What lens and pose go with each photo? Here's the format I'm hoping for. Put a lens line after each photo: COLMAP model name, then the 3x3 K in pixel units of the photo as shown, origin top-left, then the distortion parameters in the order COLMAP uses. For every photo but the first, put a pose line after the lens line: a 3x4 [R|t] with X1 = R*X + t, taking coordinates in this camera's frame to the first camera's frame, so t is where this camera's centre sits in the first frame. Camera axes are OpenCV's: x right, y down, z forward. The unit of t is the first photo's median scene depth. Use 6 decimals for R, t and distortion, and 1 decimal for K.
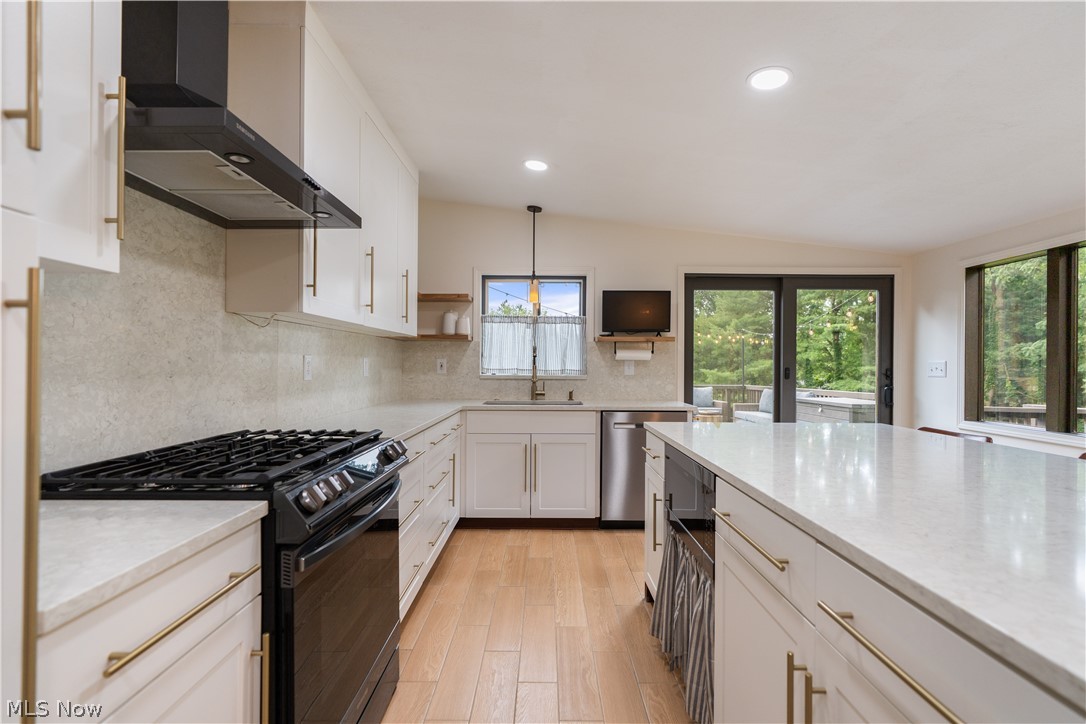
lens RADIAL K [[489.5, 0, 545.7], [0, 489.5, 363.3], [0, 0, 1]] dist [-0.003058, 0.000559]
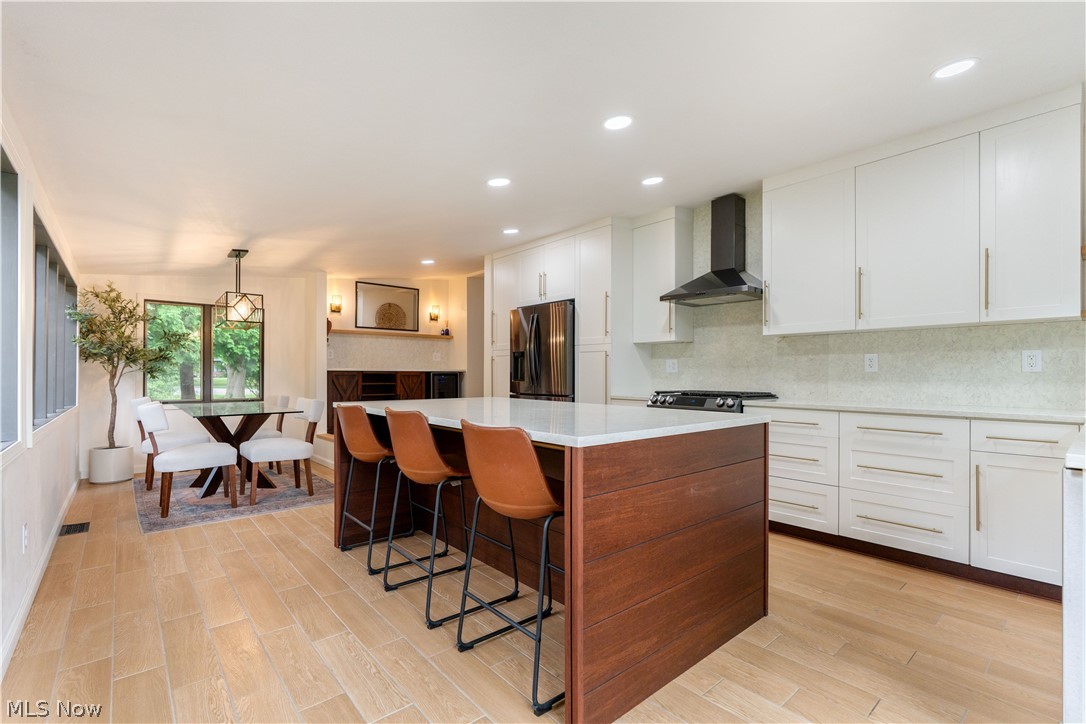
lens RADIAL K [[489.5, 0, 543.4], [0, 489.5, 374.8], [0, 0, 1]] dist [-0.003058, 0.000559]
pose [[-0.759698, -0.010581, -0.650190, 1.330244], [-0.008712, 0.999943, -0.006093, 0.070917], [0.650218, 0.001035, -0.759747, 1.726548]]
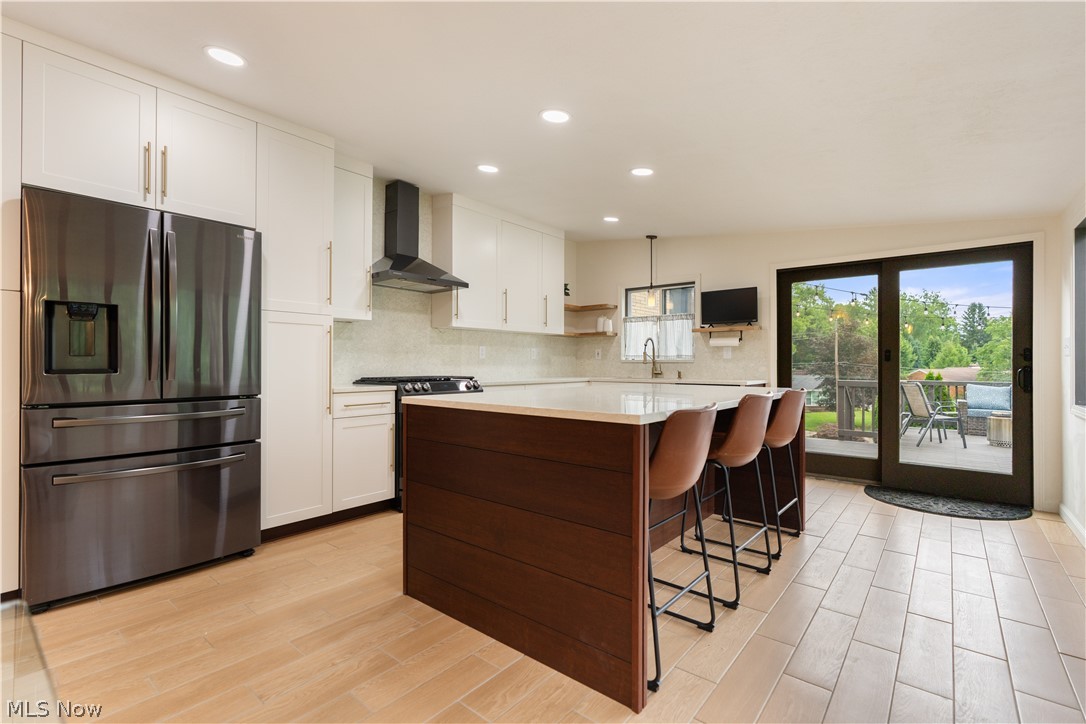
lens RADIAL K [[489.5, 0, 540.3], [0, 489.5, 368.3], [0, 0, 1]] dist [-0.003058, 0.000559]
pose [[0.764211, 0.002234, -0.644962, 1.195348], [0.004226, 0.999955, 0.008471, 0.070727], [0.644952, -0.009199, 0.764168, -0.467564]]
